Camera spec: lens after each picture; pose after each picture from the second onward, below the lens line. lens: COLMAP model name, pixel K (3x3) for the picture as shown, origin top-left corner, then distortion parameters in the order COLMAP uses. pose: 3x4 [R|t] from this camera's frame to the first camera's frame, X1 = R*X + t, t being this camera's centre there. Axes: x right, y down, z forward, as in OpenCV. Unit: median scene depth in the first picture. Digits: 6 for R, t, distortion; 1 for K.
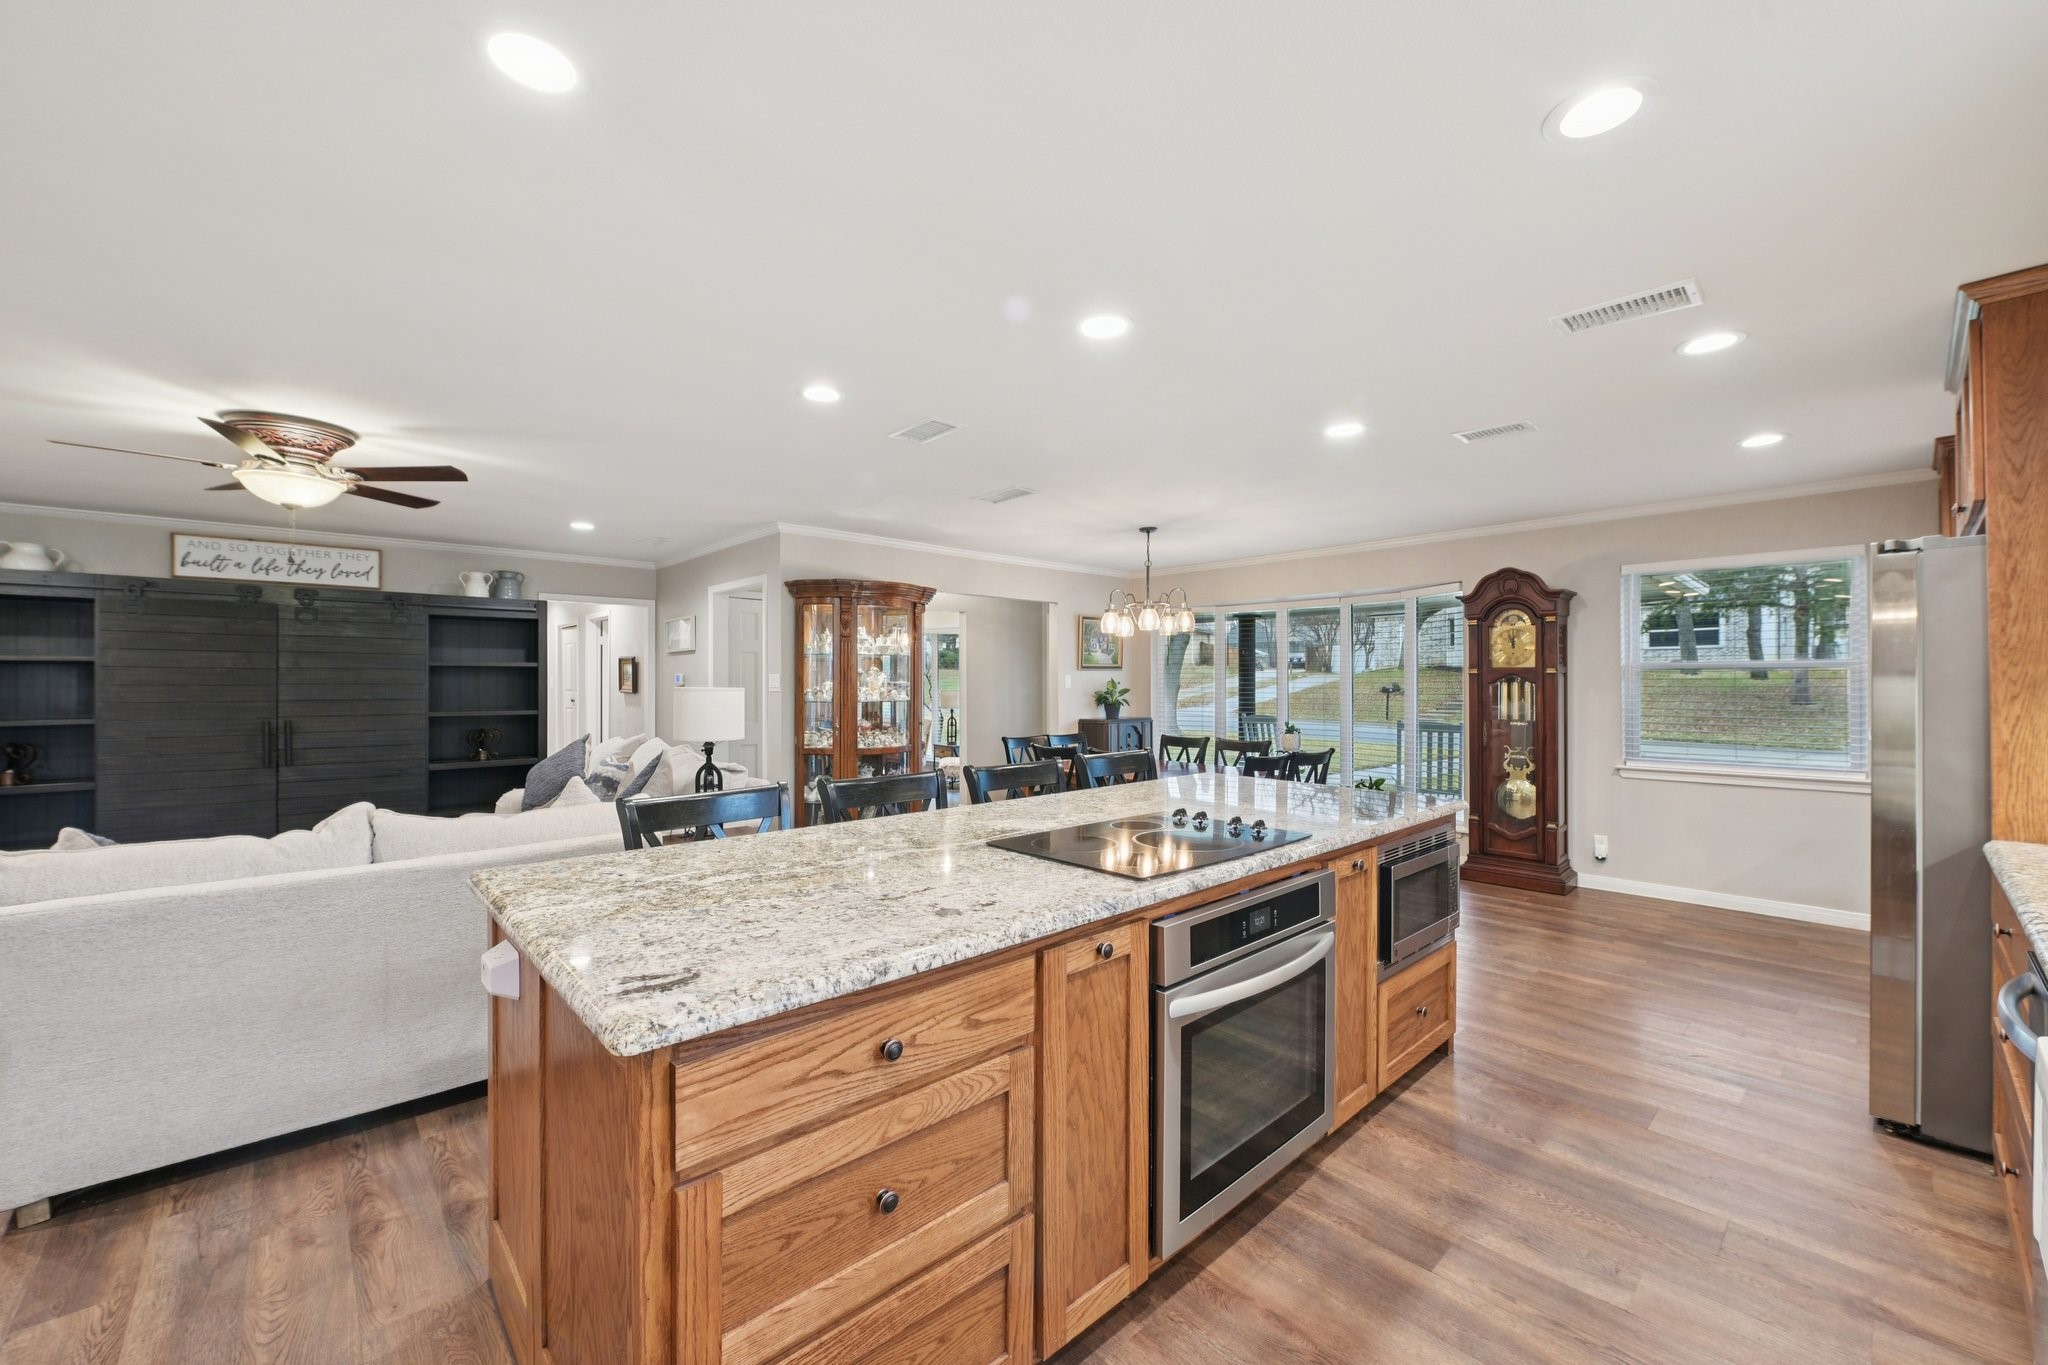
lens RADIAL K [[818.9, 0, 1023.7], [0, 818.9, 681.2], [0, 0, 1]] dist [-0.003625, -0.001846]
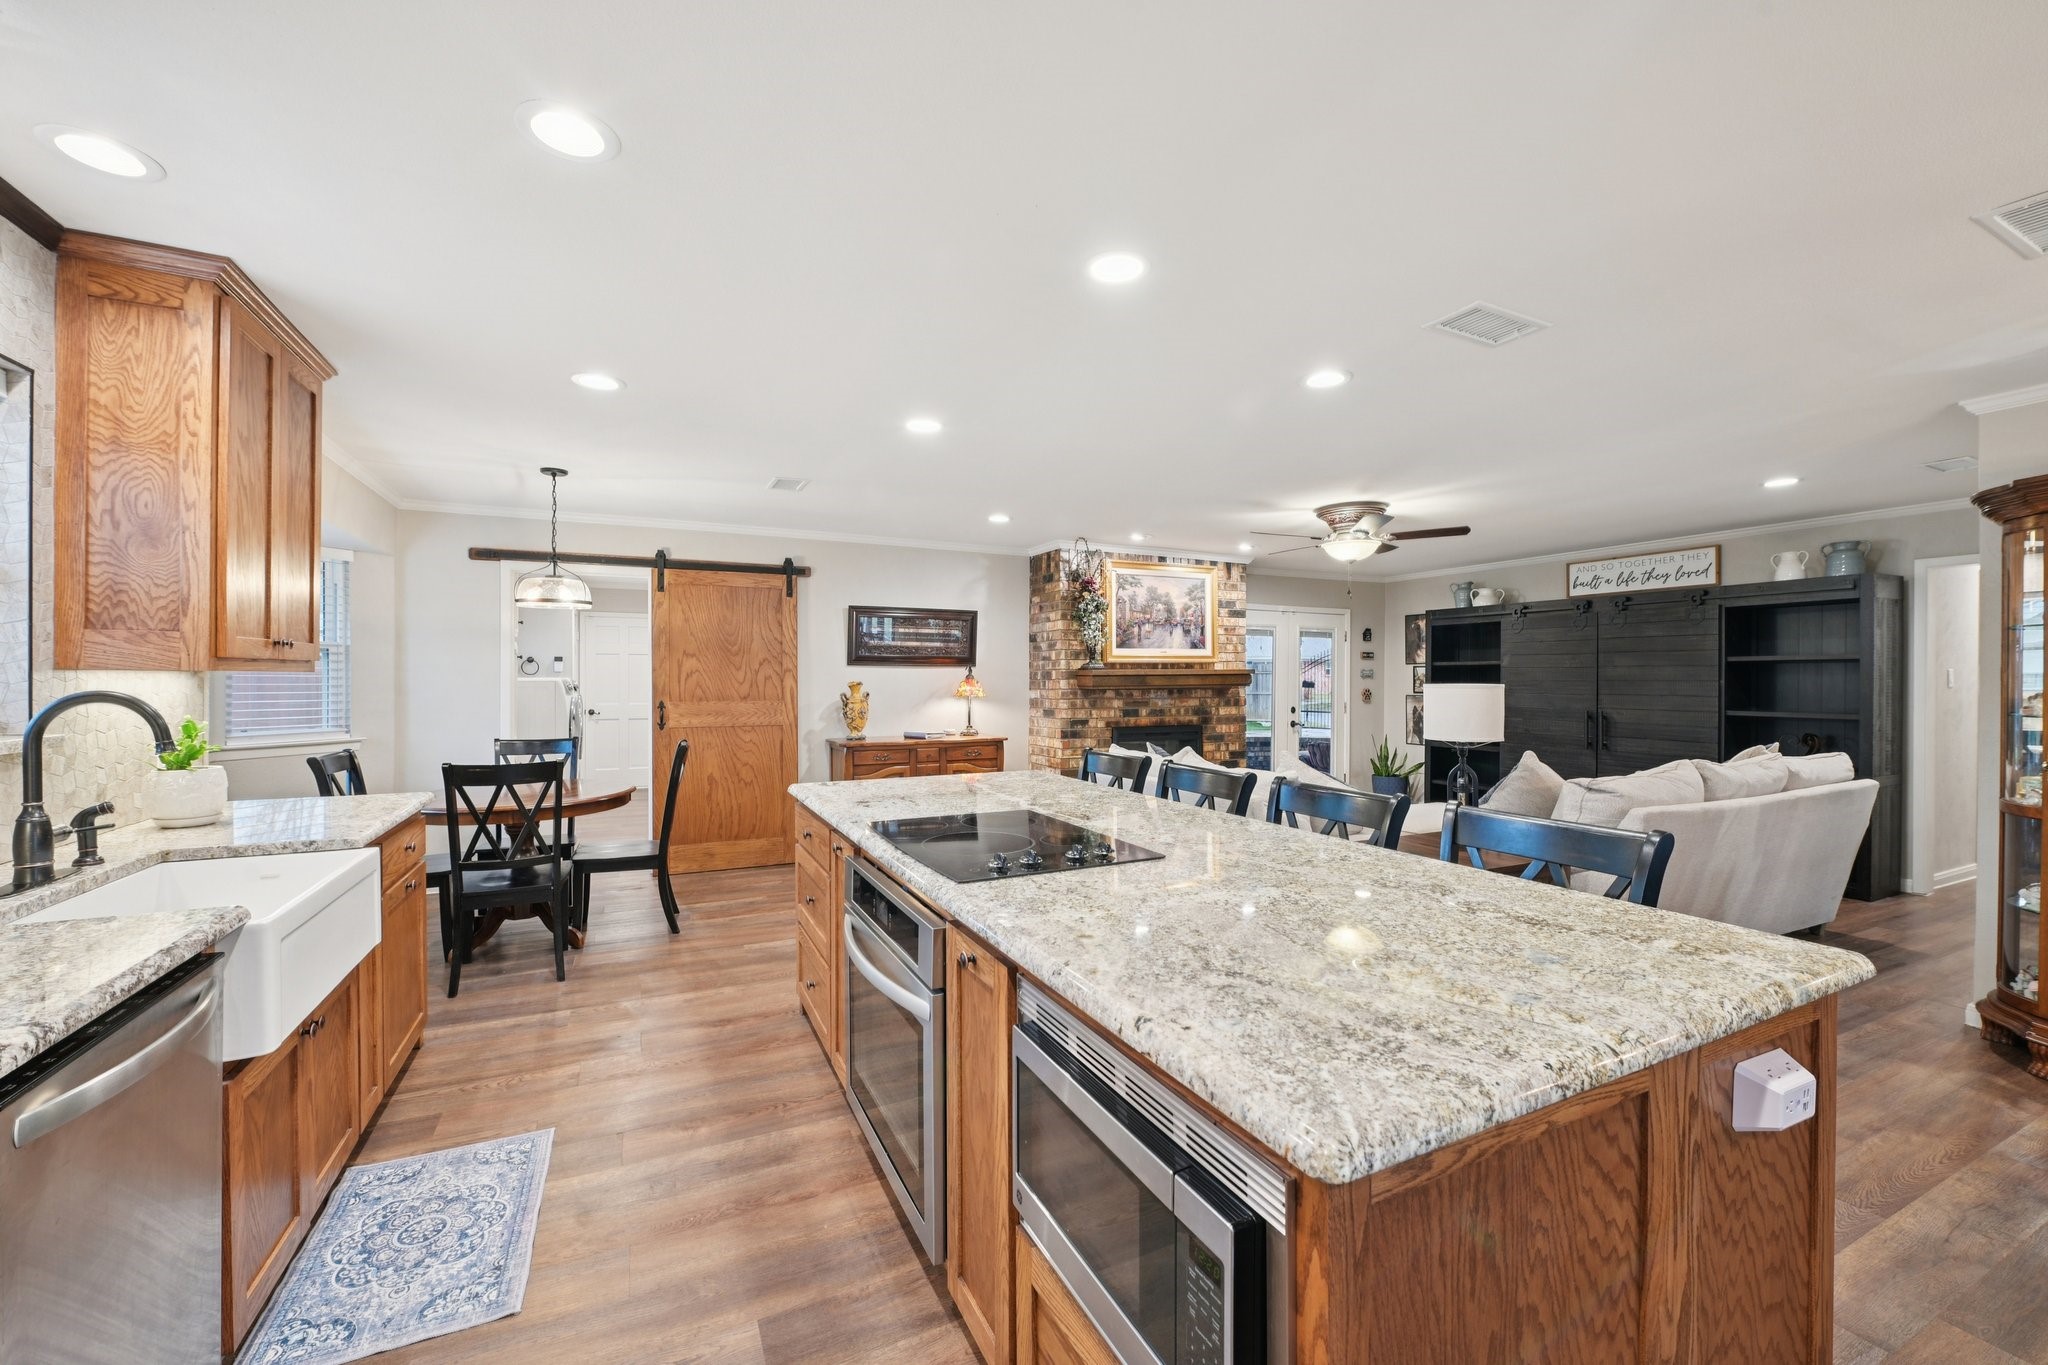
lens RADIAL K [[818.9, 0, 1030.0], [0, 818.9, 684.2], [0, 0, 1]] dist [-0.003625, -0.001846]
pose [[-0.289432, 0.007504, -0.957169, 0.446198], [0.001142, 0.999971, 0.007494, -0.000087], [0.957198, 0.001076, -0.289432, 0.539864]]
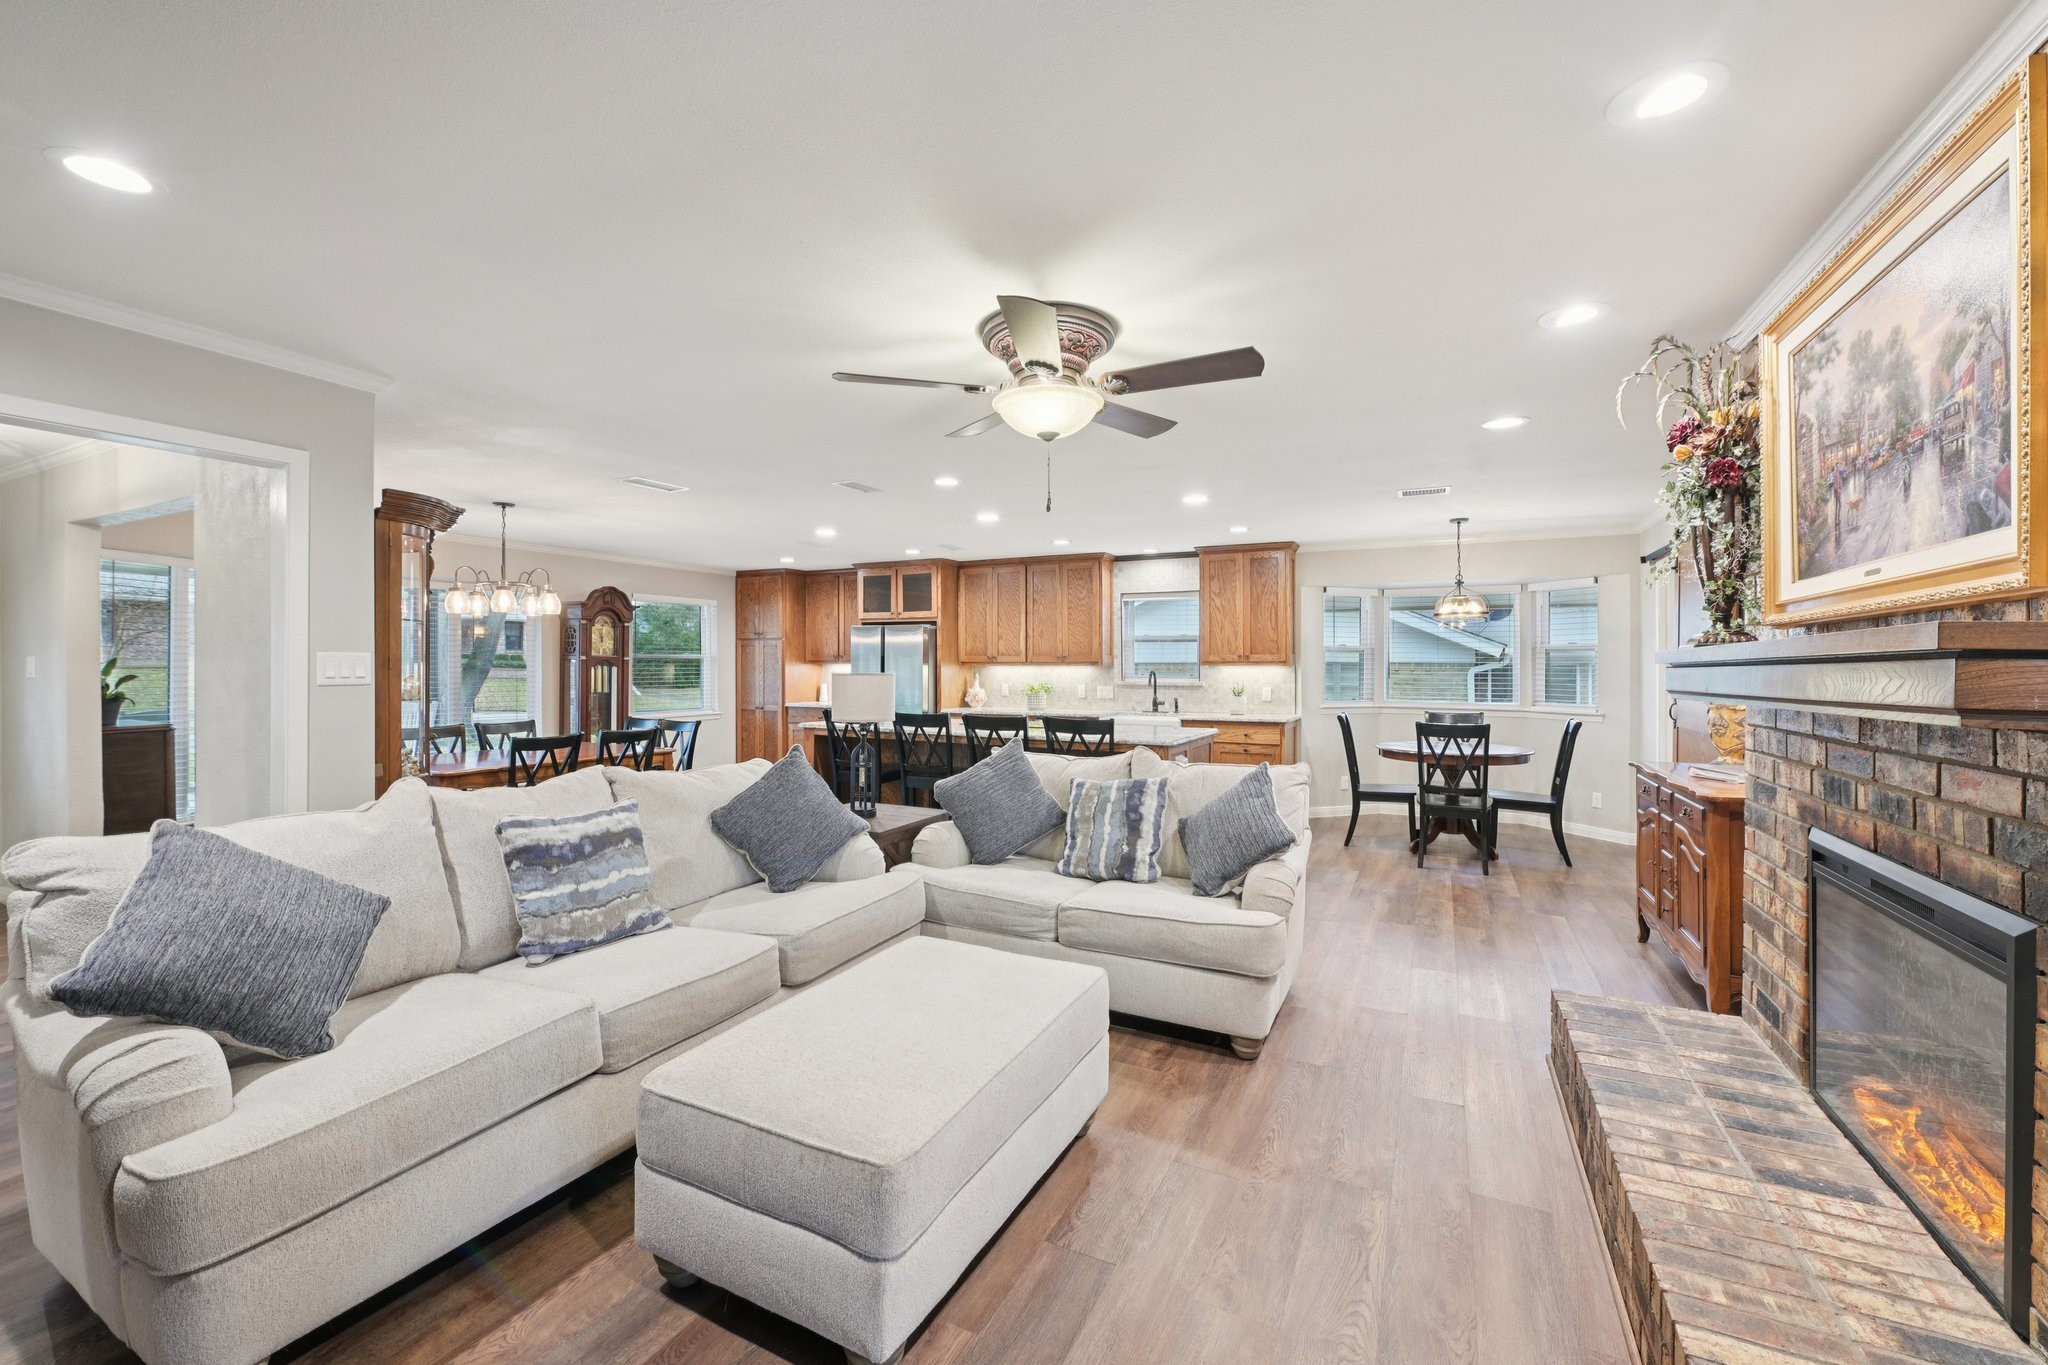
lens RADIAL K [[818.9, 0, 1033.3], [0, 818.9, 661.6], [0, 0, 1]] dist [-0.003625, -0.001846]
pose [[-0.356031, 0.003954, 0.934466, -0.980580], [-0.004371, 0.999973, -0.005897, -0.001026], [-0.934464, -0.006184, -0.356004, 0.790857]]
